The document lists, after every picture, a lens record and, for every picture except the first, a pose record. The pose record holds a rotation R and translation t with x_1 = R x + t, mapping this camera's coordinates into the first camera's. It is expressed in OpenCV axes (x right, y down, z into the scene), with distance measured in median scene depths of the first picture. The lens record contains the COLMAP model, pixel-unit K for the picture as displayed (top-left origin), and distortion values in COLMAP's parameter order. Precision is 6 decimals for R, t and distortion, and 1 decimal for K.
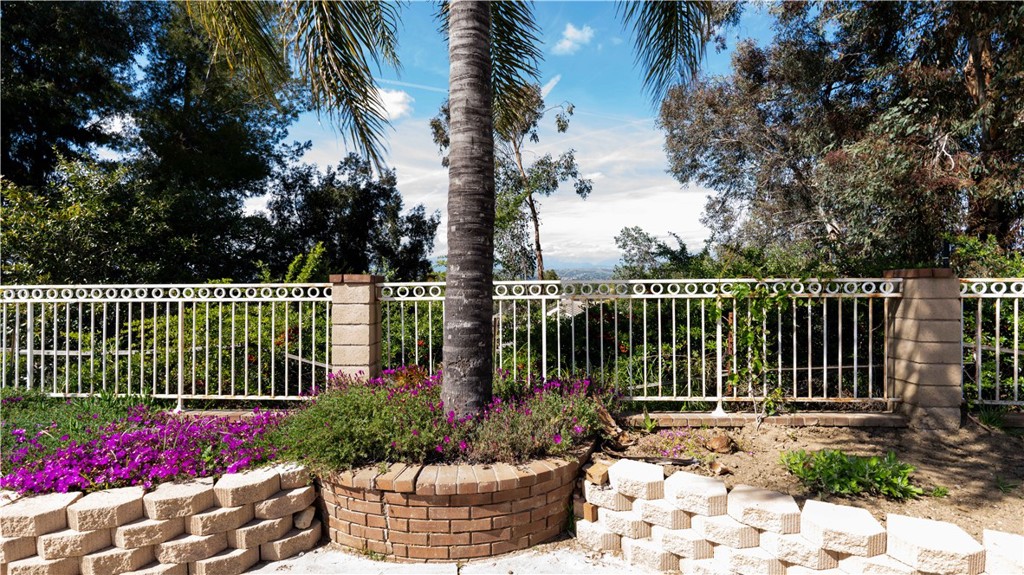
lens RADIAL K [[448.2, 0, 506.3], [0, 448.2, 281.3], [0, 0, 1]] dist [-0.011757, 0.000044]
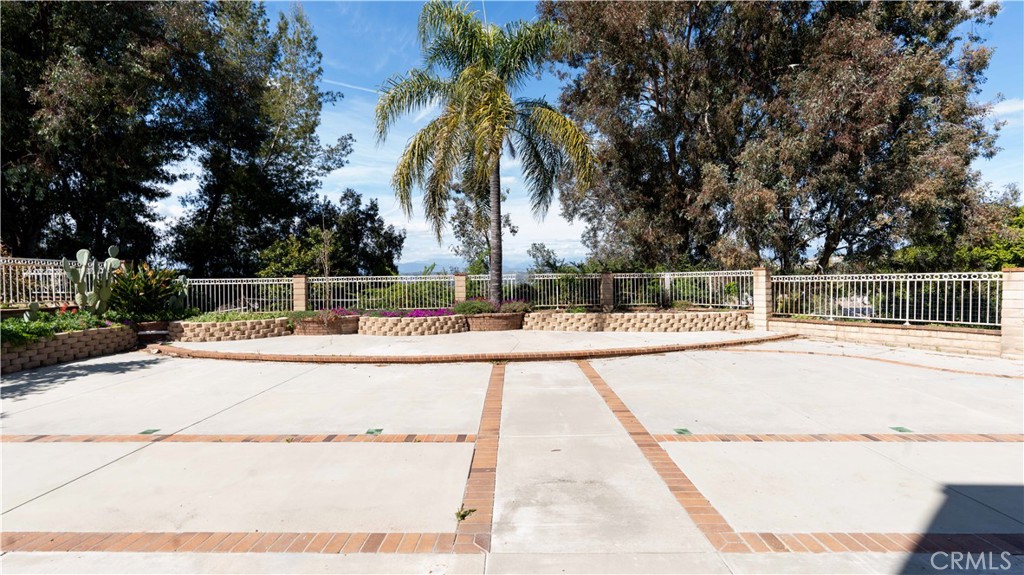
lens RADIAL K [[448.2, 0, 515.8], [0, 448.2, 287.0], [0, 0, 1]] dist [-0.011757, 0.000044]
pose [[0.979247, -0.007739, 0.202523, -0.143519], [0.006267, 0.999949, 0.007907, 0.016886], [-0.202574, -0.006474, 0.979246, -0.596101]]
